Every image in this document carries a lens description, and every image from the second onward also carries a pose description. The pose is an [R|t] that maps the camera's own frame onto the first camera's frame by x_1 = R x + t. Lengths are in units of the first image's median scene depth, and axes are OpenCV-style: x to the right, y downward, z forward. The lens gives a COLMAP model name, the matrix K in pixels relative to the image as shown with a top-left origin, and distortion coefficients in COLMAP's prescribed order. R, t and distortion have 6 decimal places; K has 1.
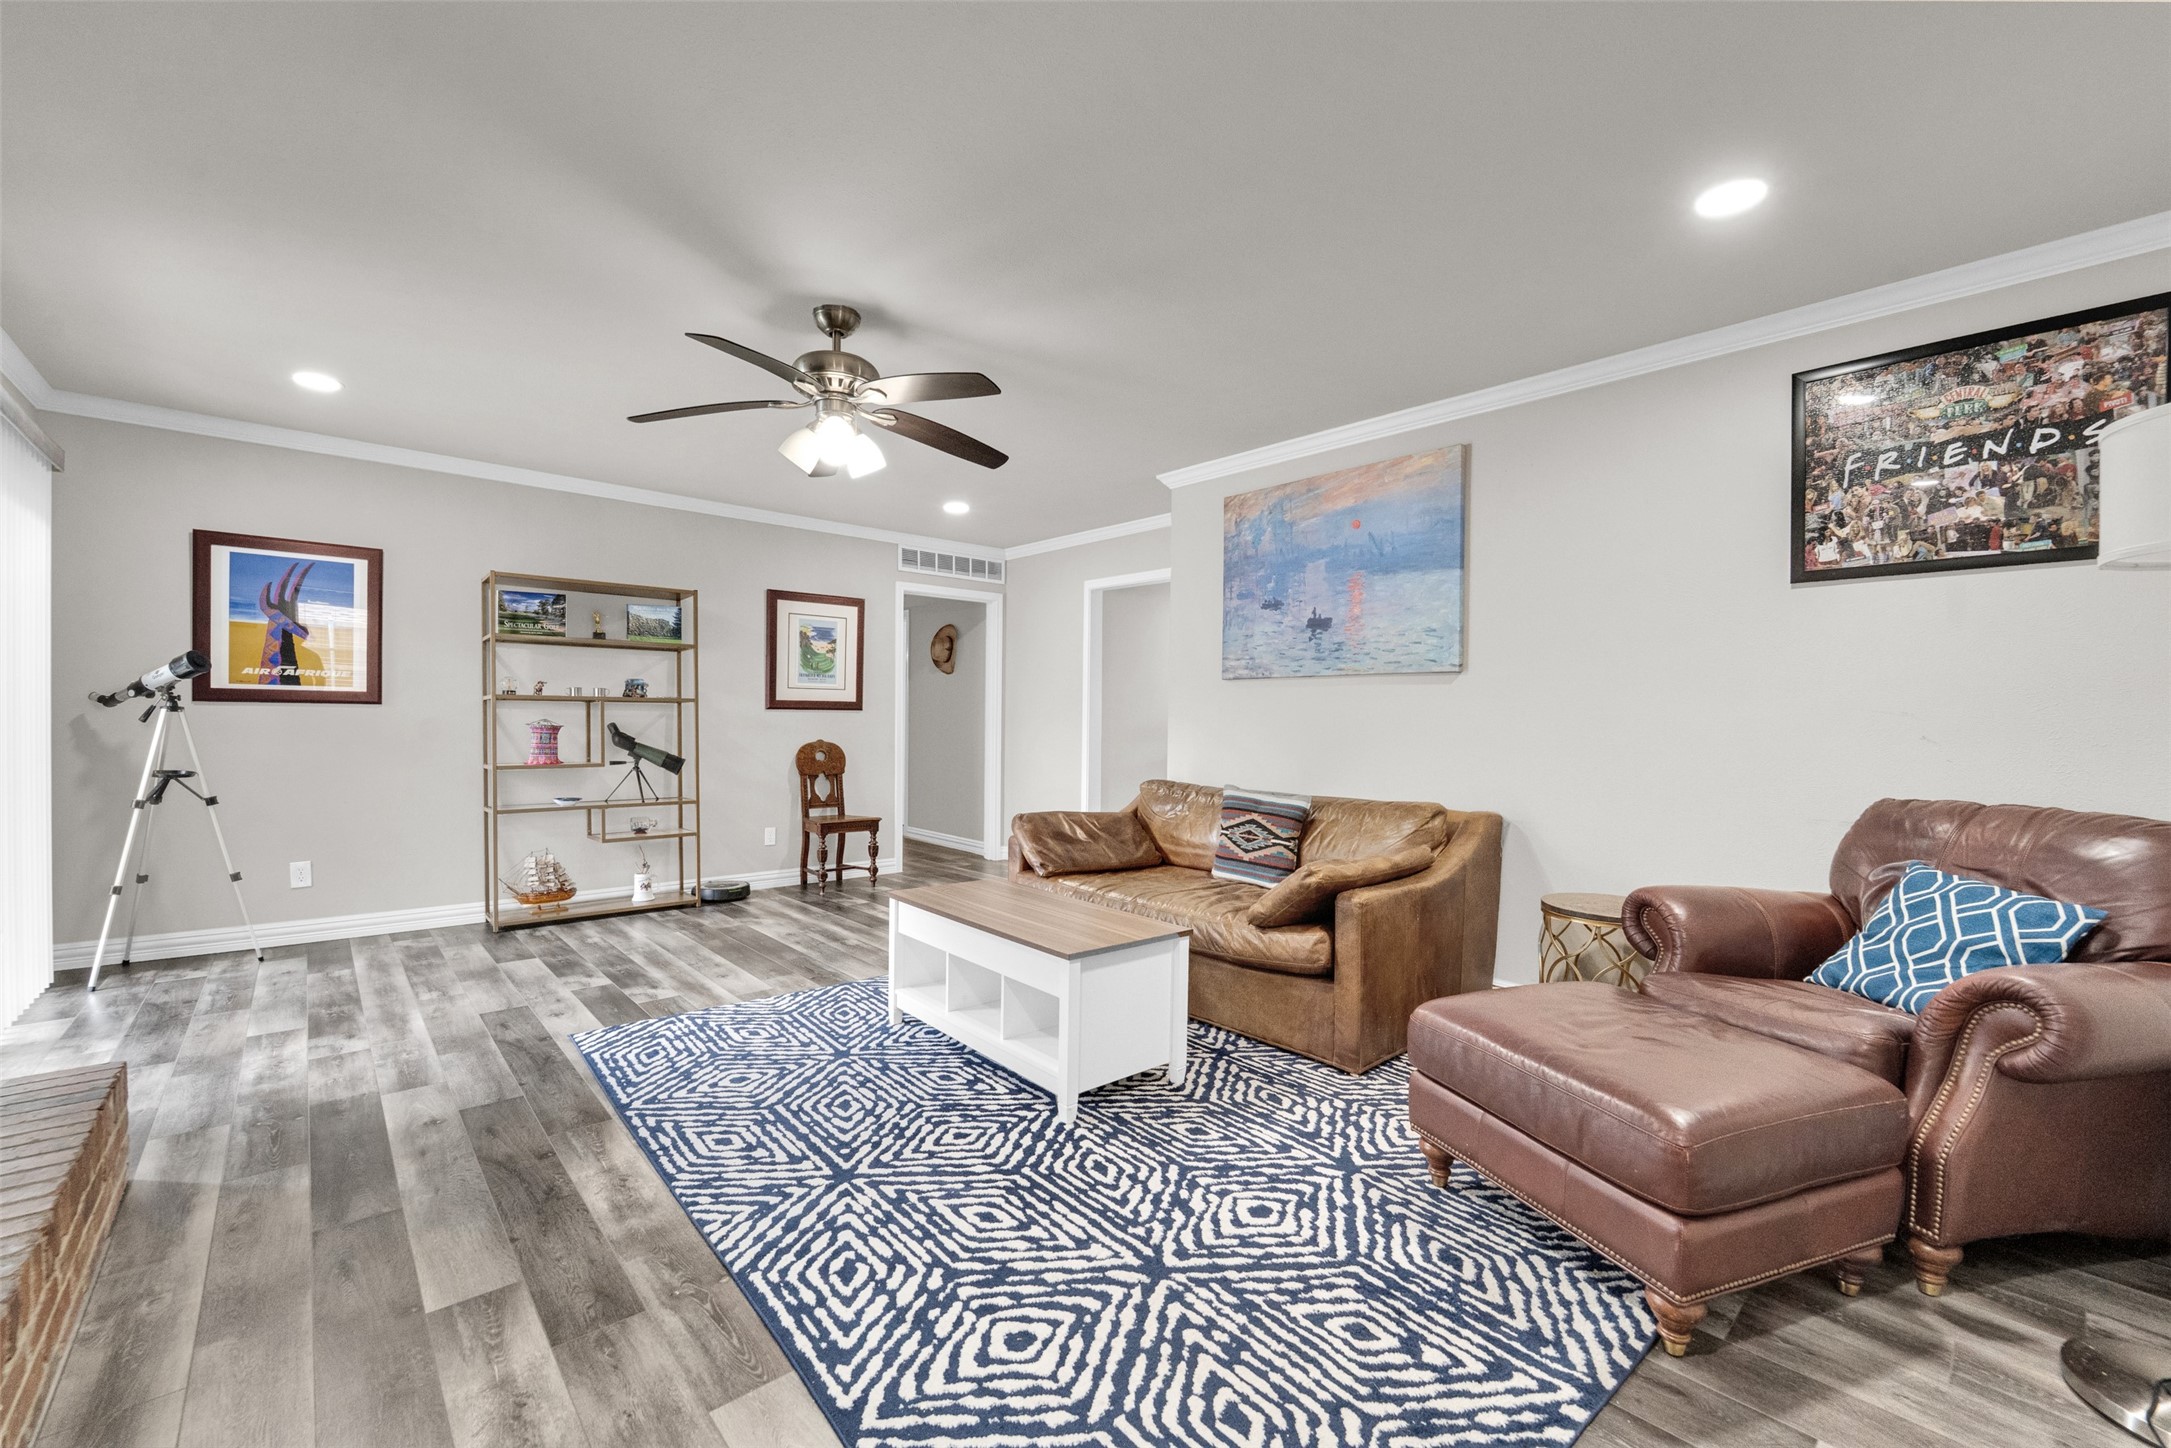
lens RADIAL K [[883.3, 0, 1100.4], [0, 883.3, 737.3], [0, 0, 1]] dist [-0.020698, 0.000209]
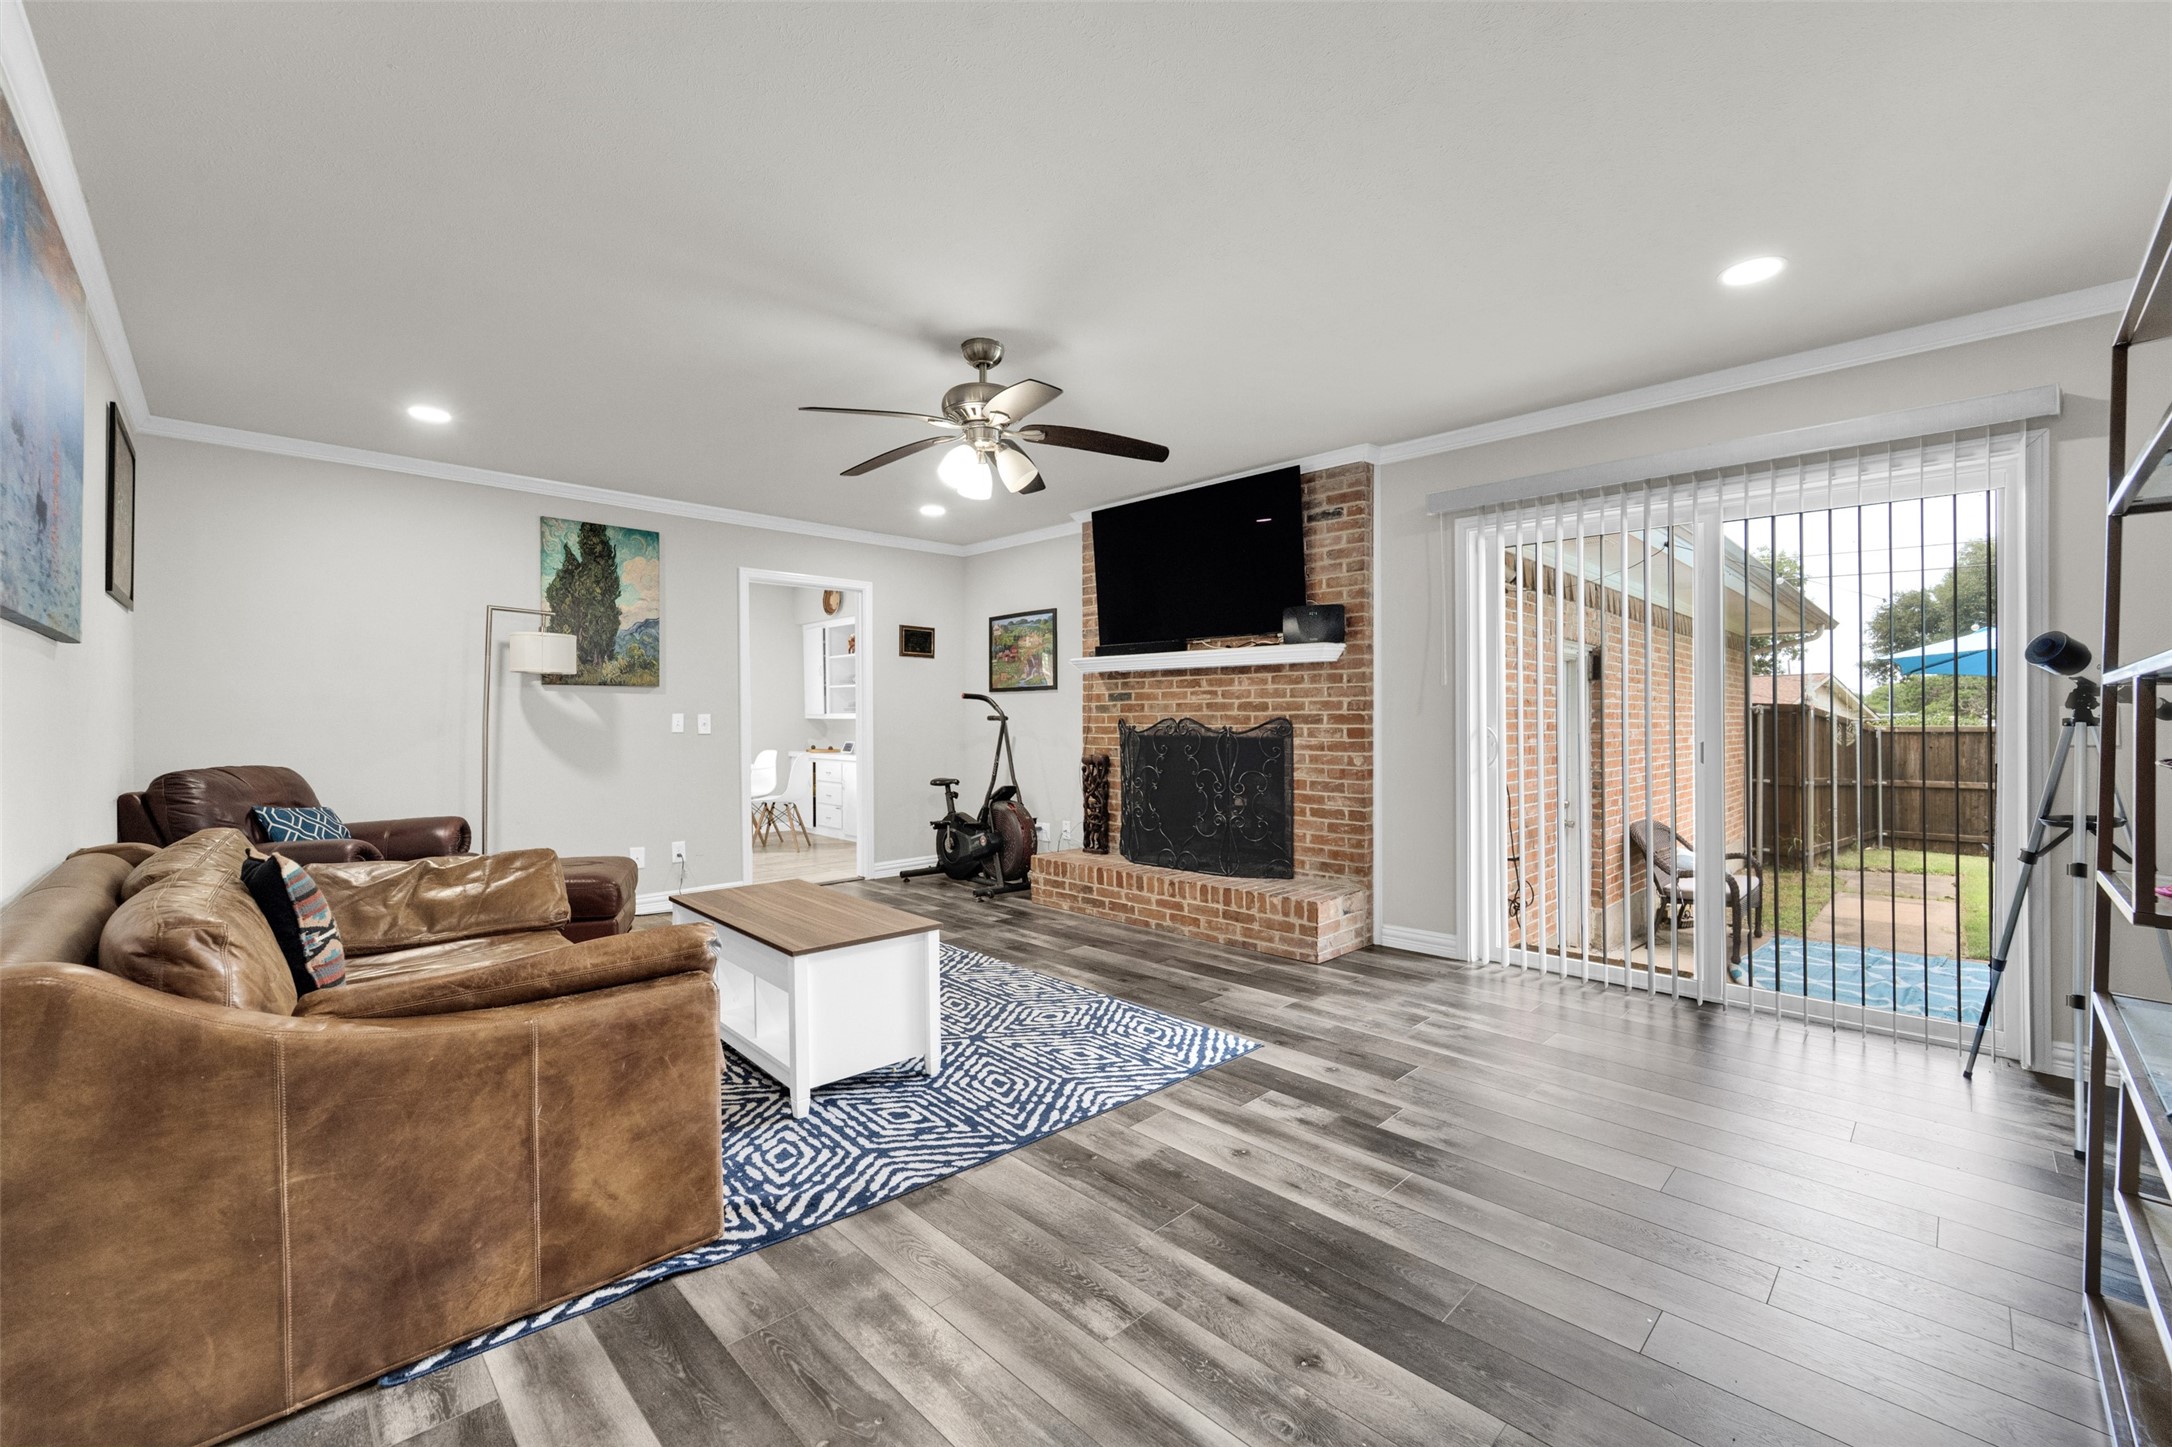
lens RADIAL K [[883.7, 0, 1084.3], [0, 883.7, 719.9], [0, 0, 1]] dist [-0.020698, 0.000209]
pose [[-0.999658, -0.009762, -0.024281, -0.302647], [-0.010355, 0.999648, 0.024417, -0.038299], [0.024034, 0.024660, -0.999407, 1.578683]]
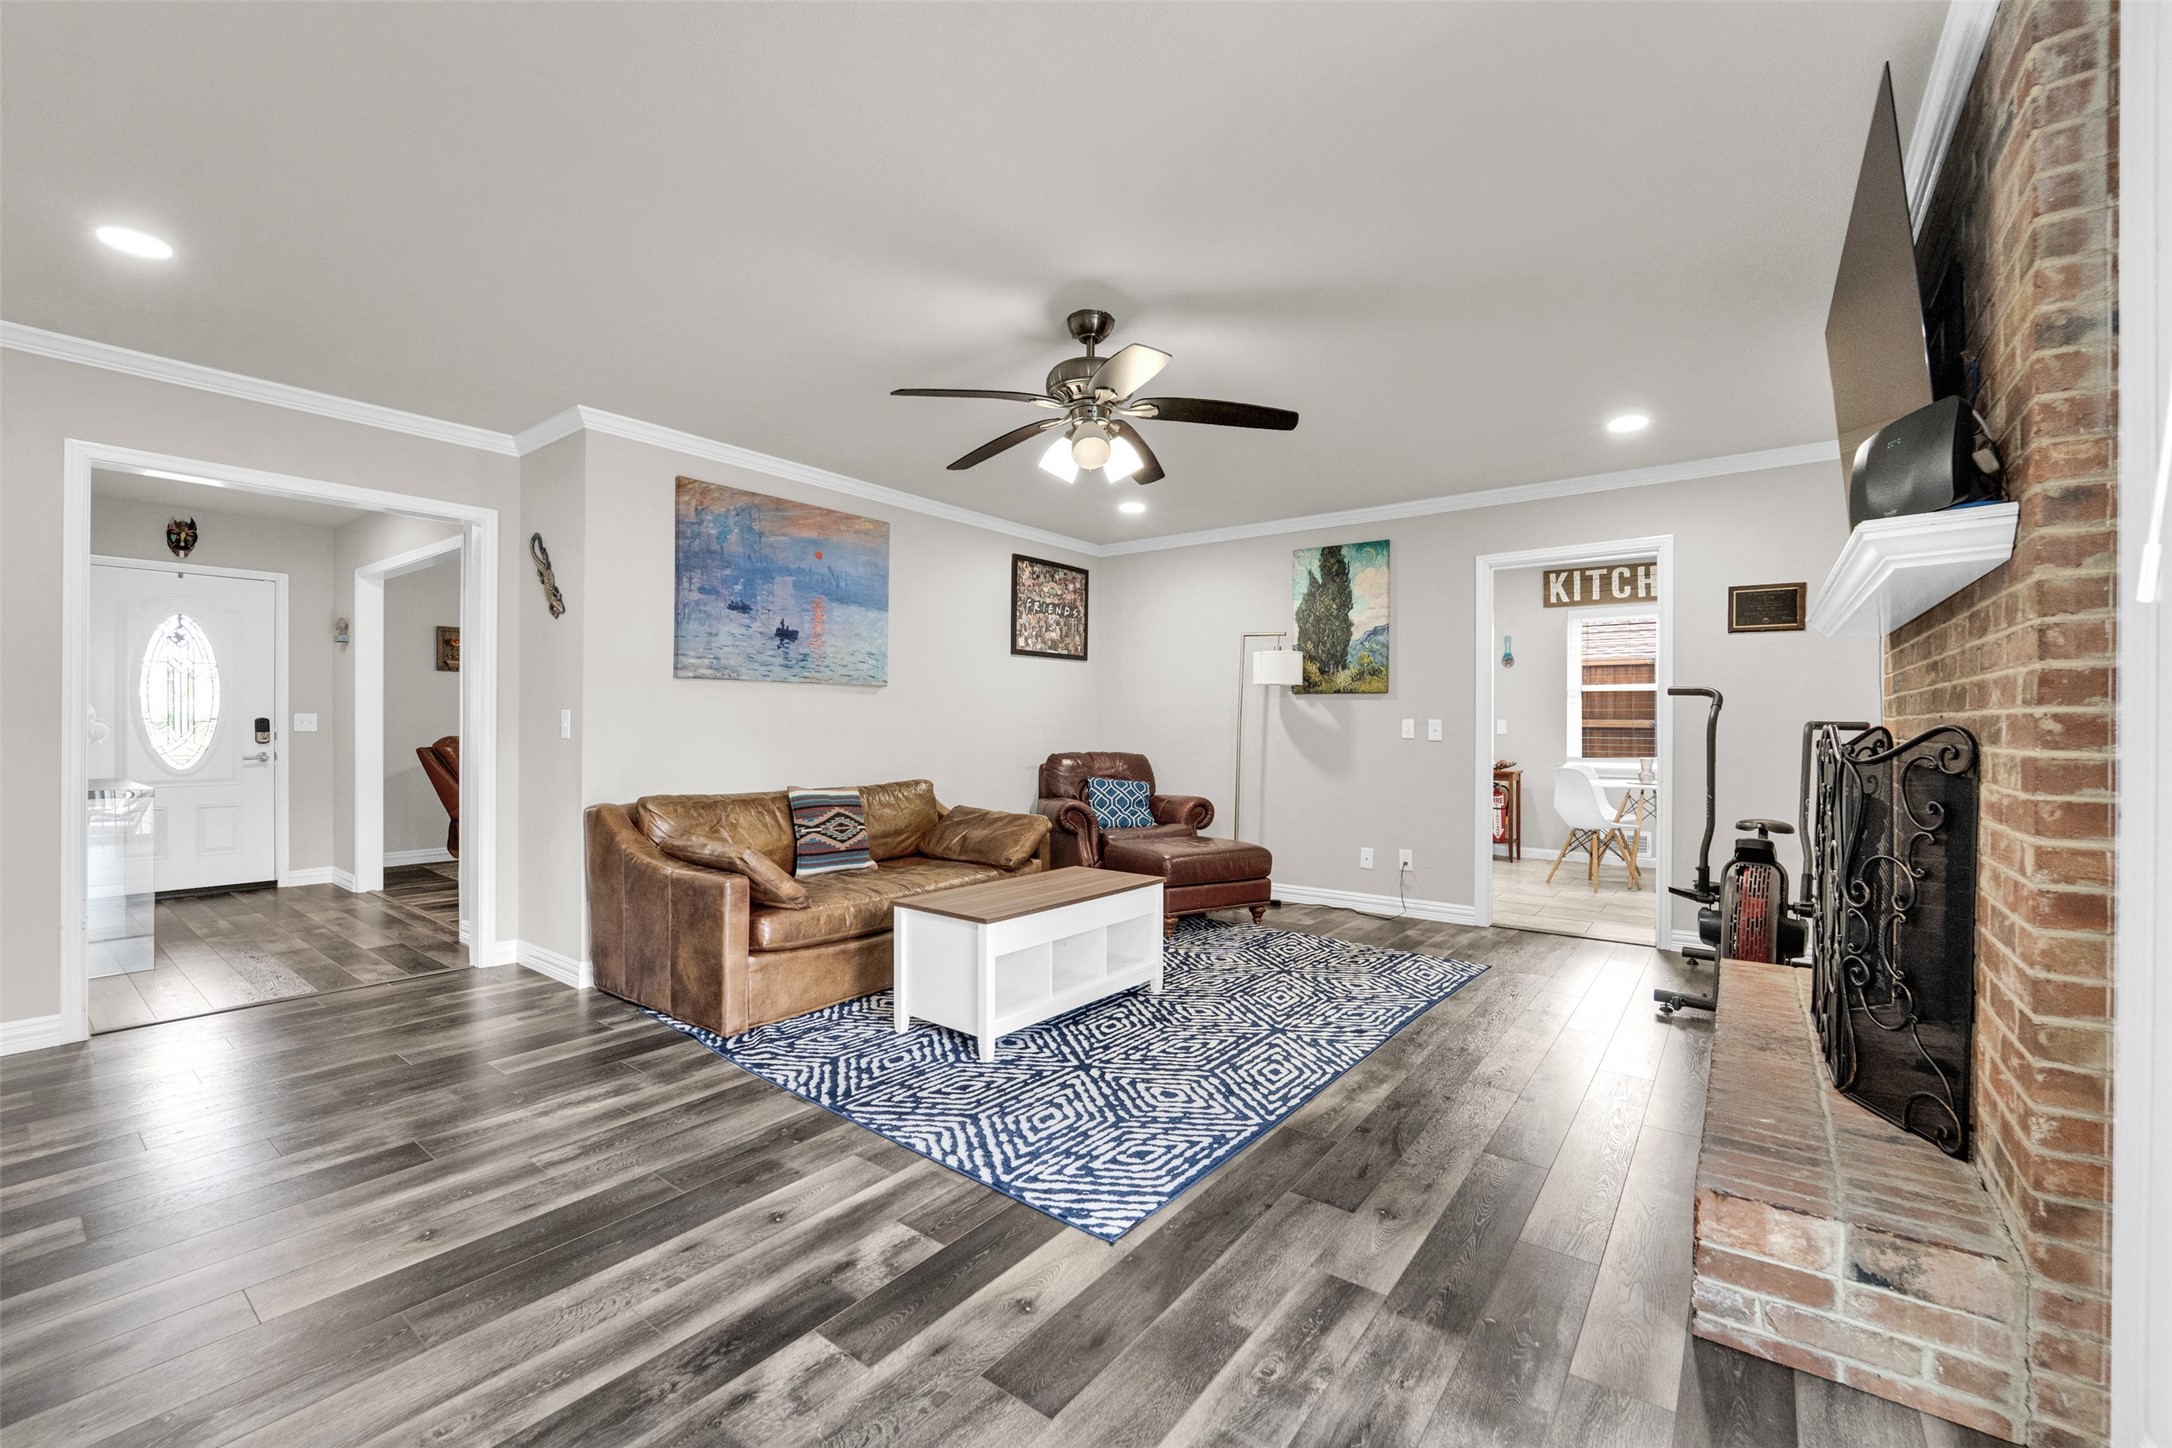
lens RADIAL K [[883.7, 0, 1074.6], [0, 883.7, 727.9], [0, 0, 1]] dist [-0.020698, 0.000209]
pose [[-0.168596, -0.017900, 0.985523, -0.968163], [0.016827, 0.999637, 0.021035, -0.031436], [-0.985542, 0.020130, -0.168233, 0.897700]]
